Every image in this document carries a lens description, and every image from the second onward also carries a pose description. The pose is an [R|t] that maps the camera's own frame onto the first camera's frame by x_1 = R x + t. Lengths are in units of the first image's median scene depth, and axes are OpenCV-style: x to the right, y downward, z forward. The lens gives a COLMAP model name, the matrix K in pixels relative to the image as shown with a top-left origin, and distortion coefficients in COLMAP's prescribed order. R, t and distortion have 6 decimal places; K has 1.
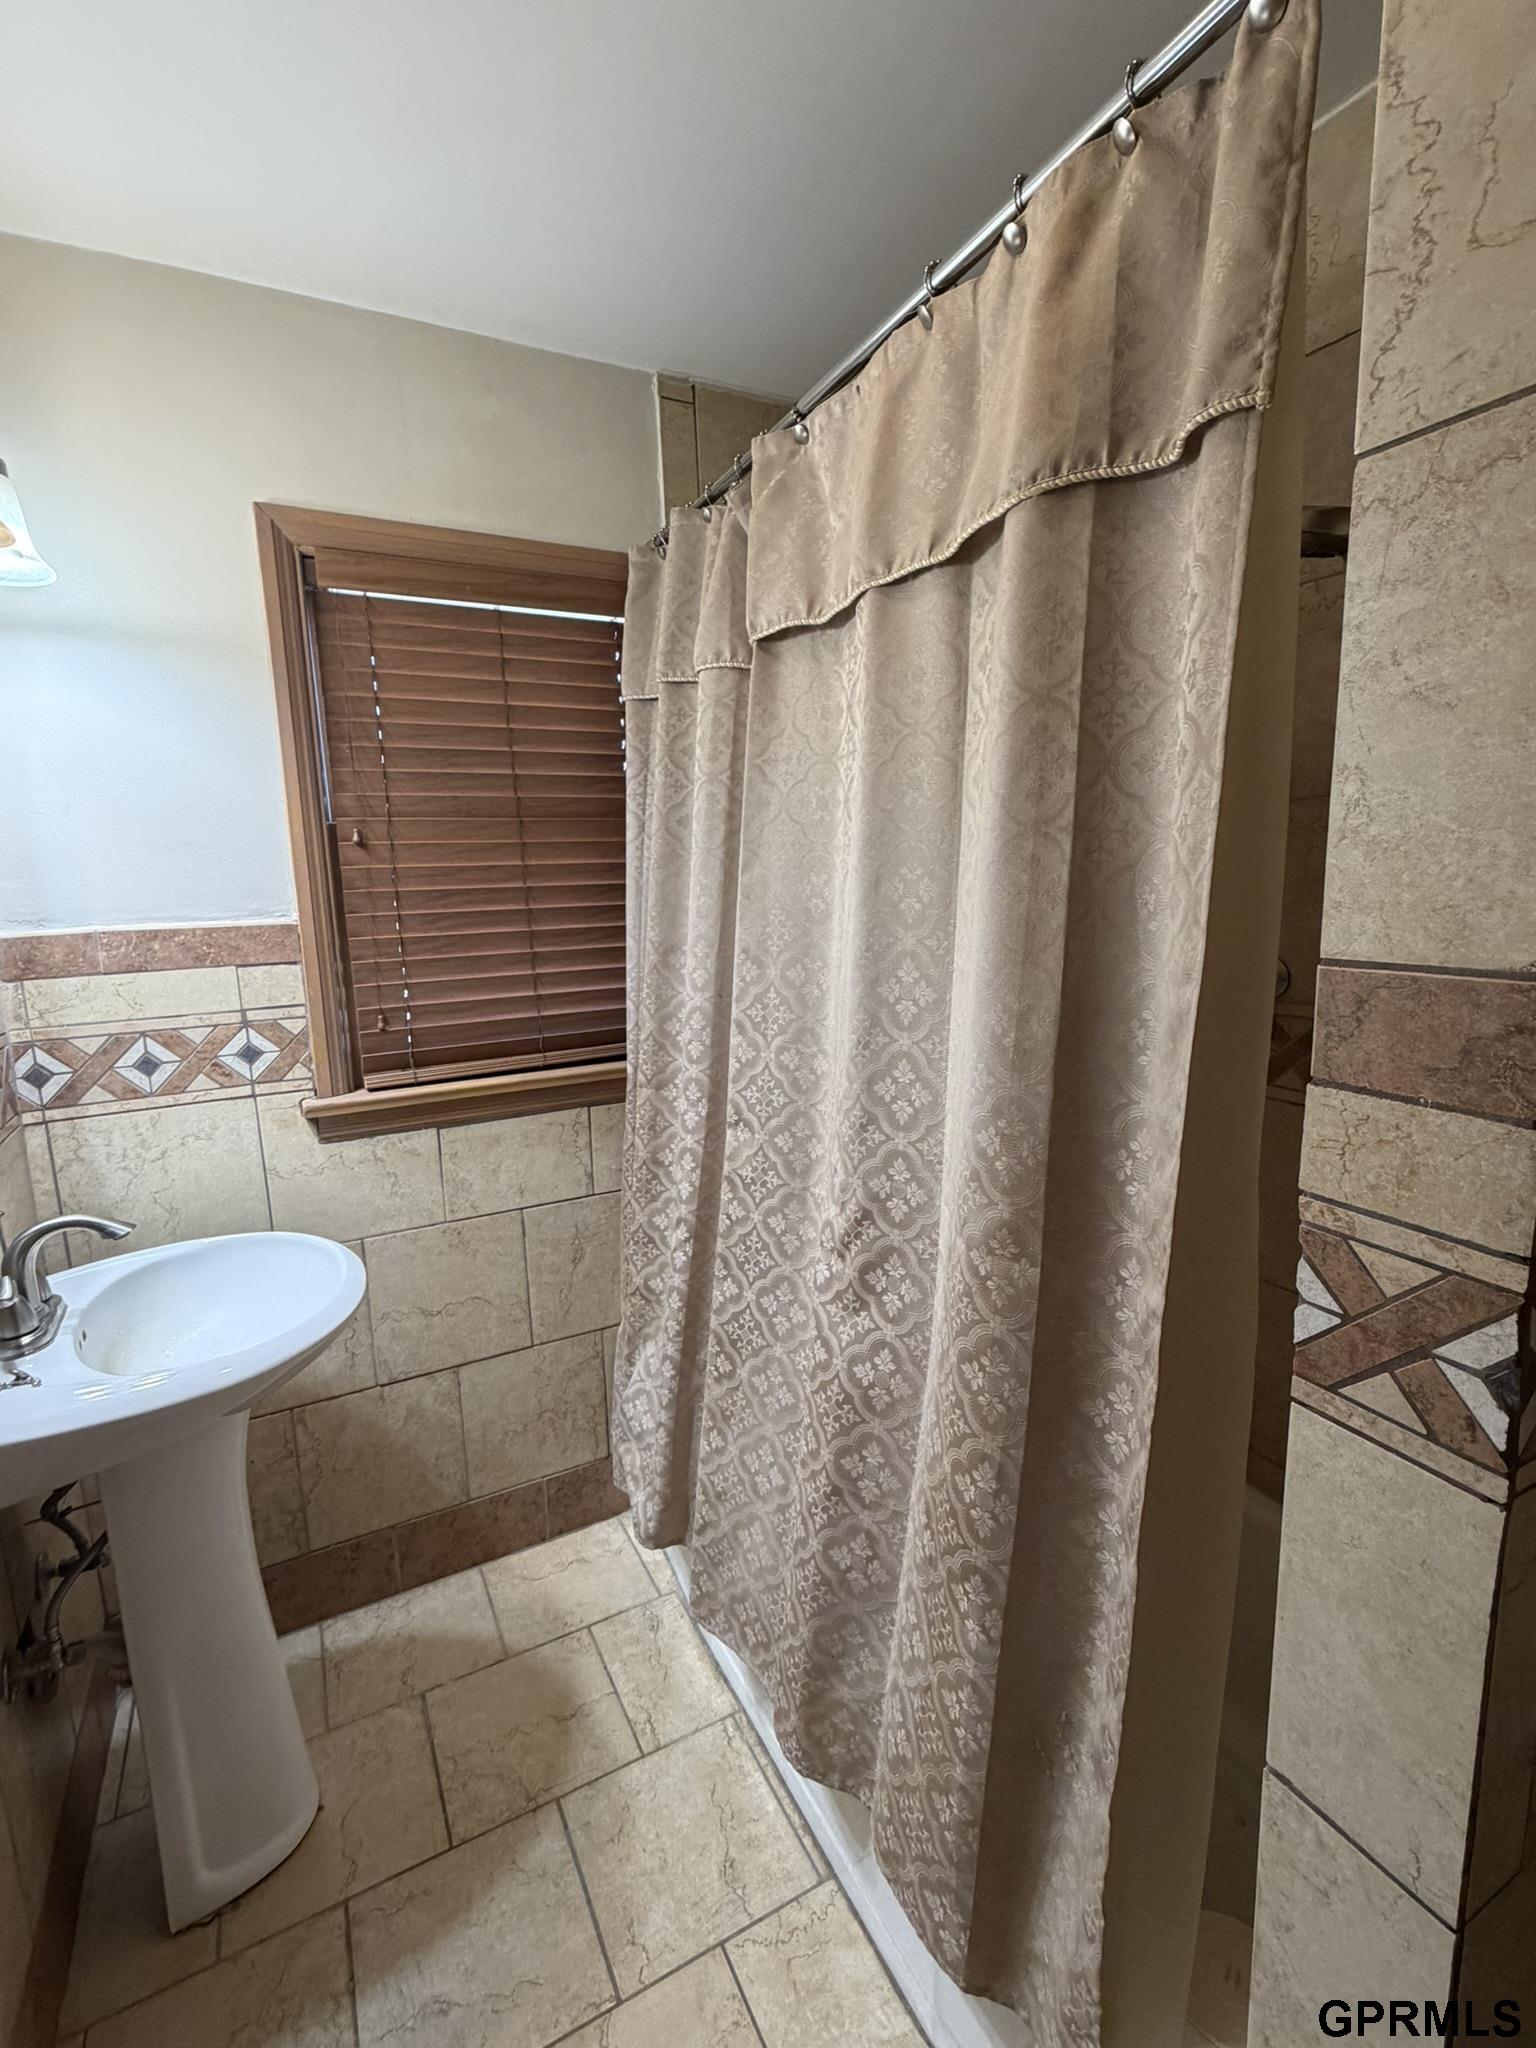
lens RADIAL K [[928.8, 0, 764.4], [0, 928.8, 1020.6], [0, 0, 1]] dist [-0.001098, 0.000005]
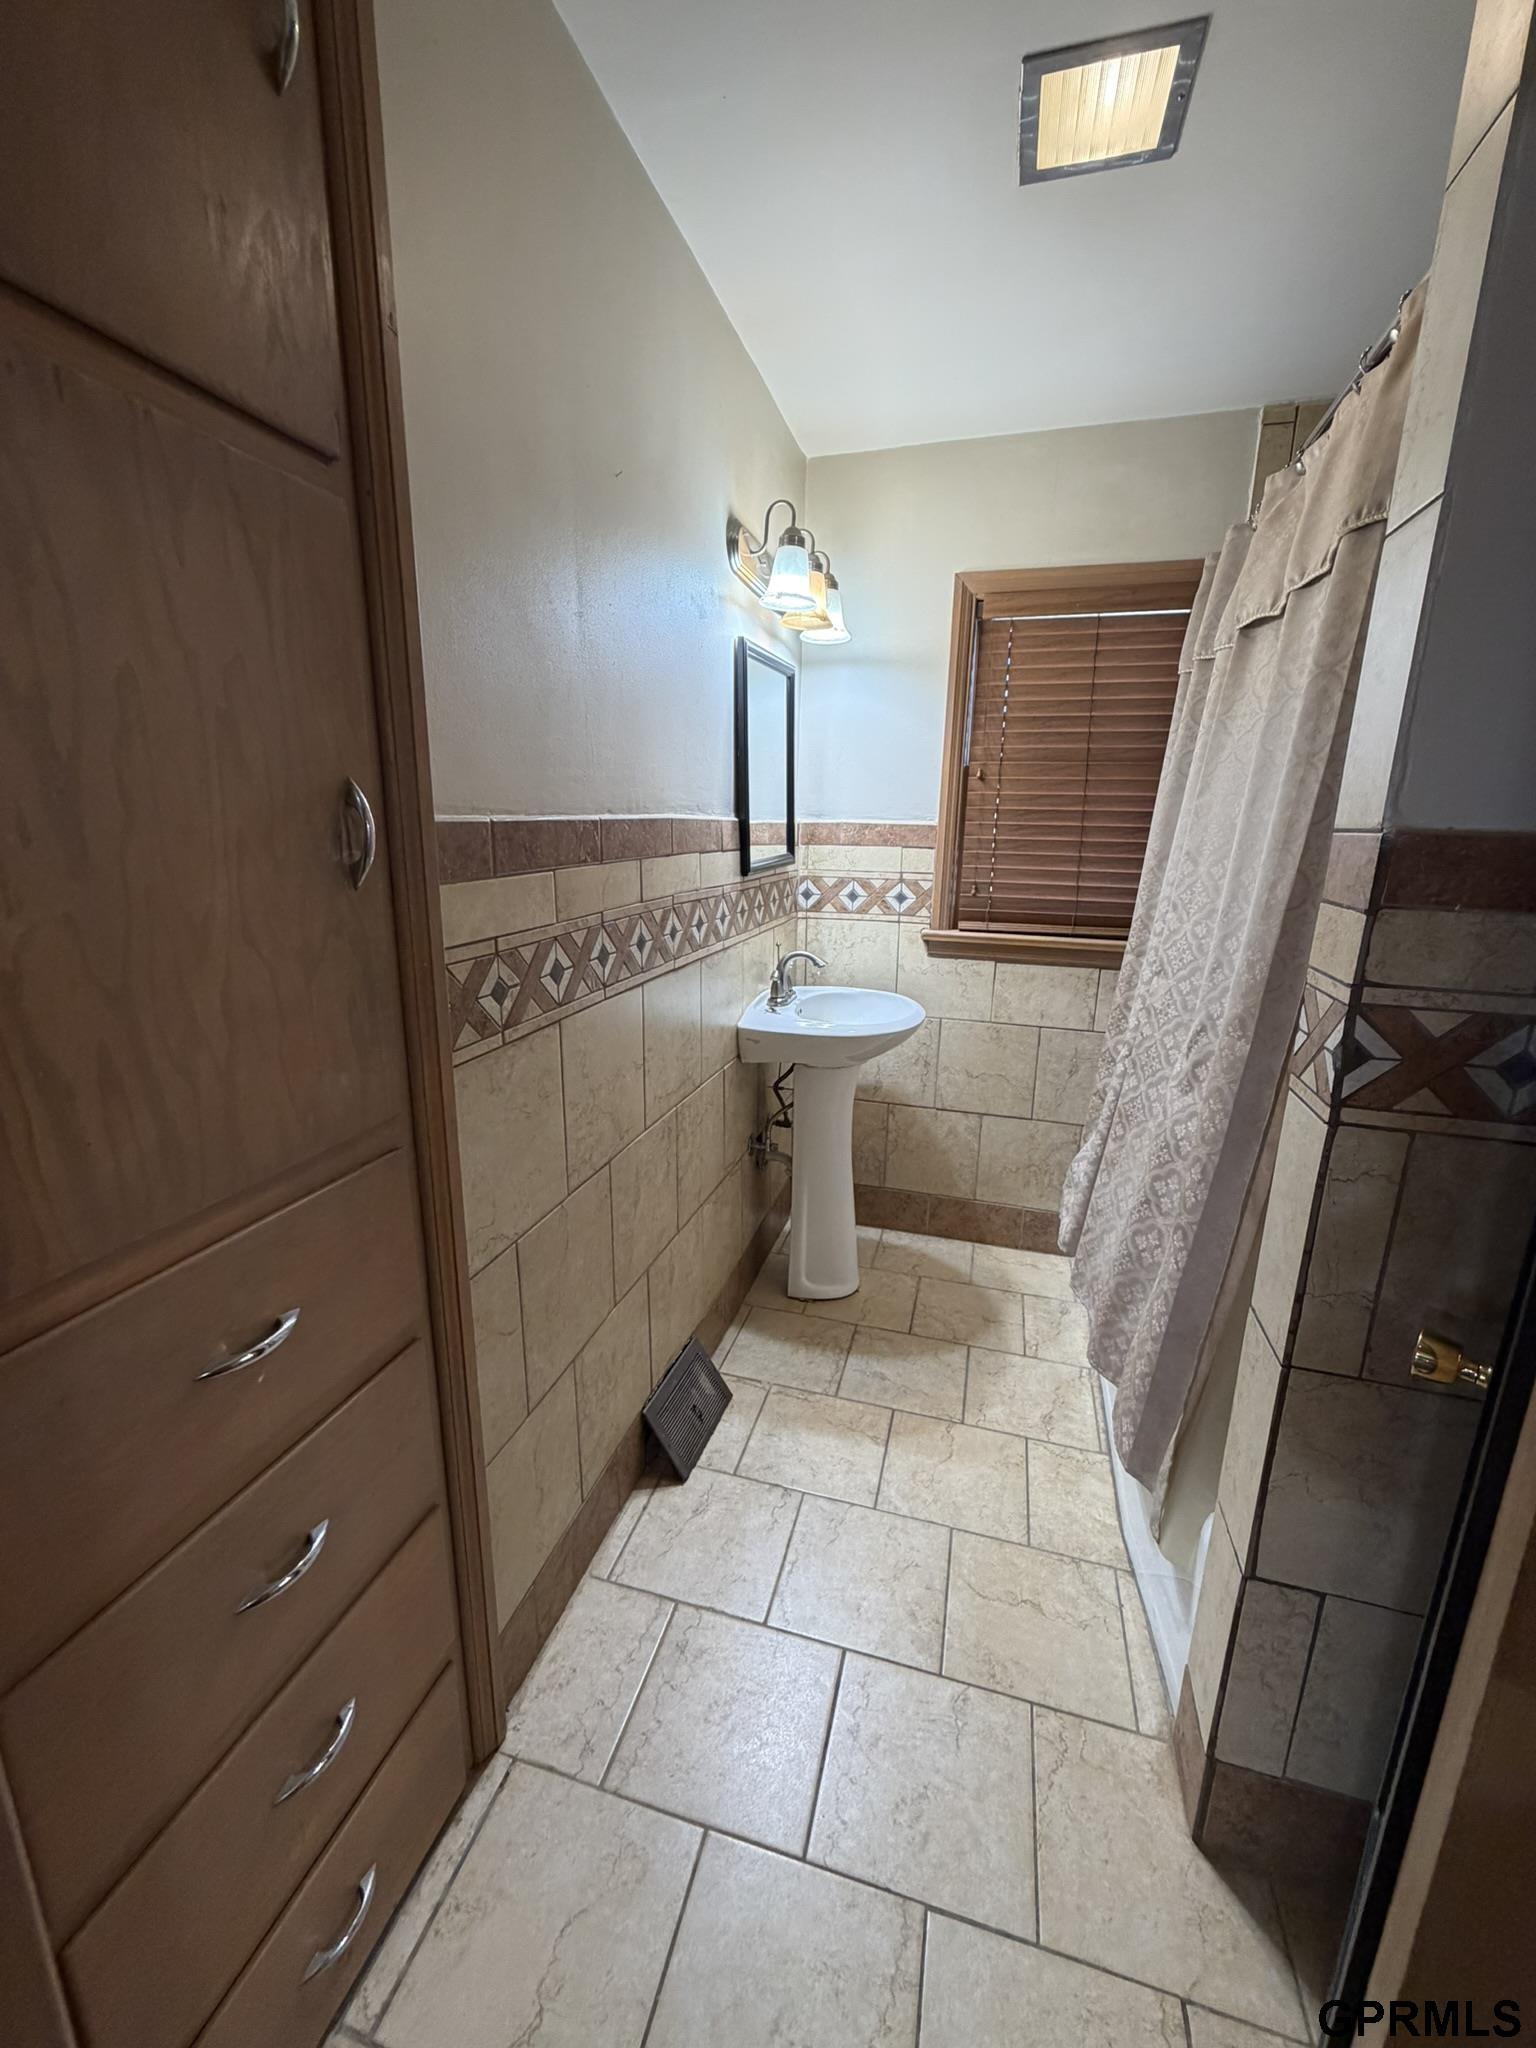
lens RADIAL K [[816.5, 0, 772.9], [0, 816.5, 1018.5], [0, 0, 1]] dist [0.002584, -0.000746]
pose [[0.725149, 0.202238, -0.658224, 0.369793], [-0.150877, 0.979335, 0.134682, 0.095256], [0.671859, 0.001647, 0.740677, -0.346111]]
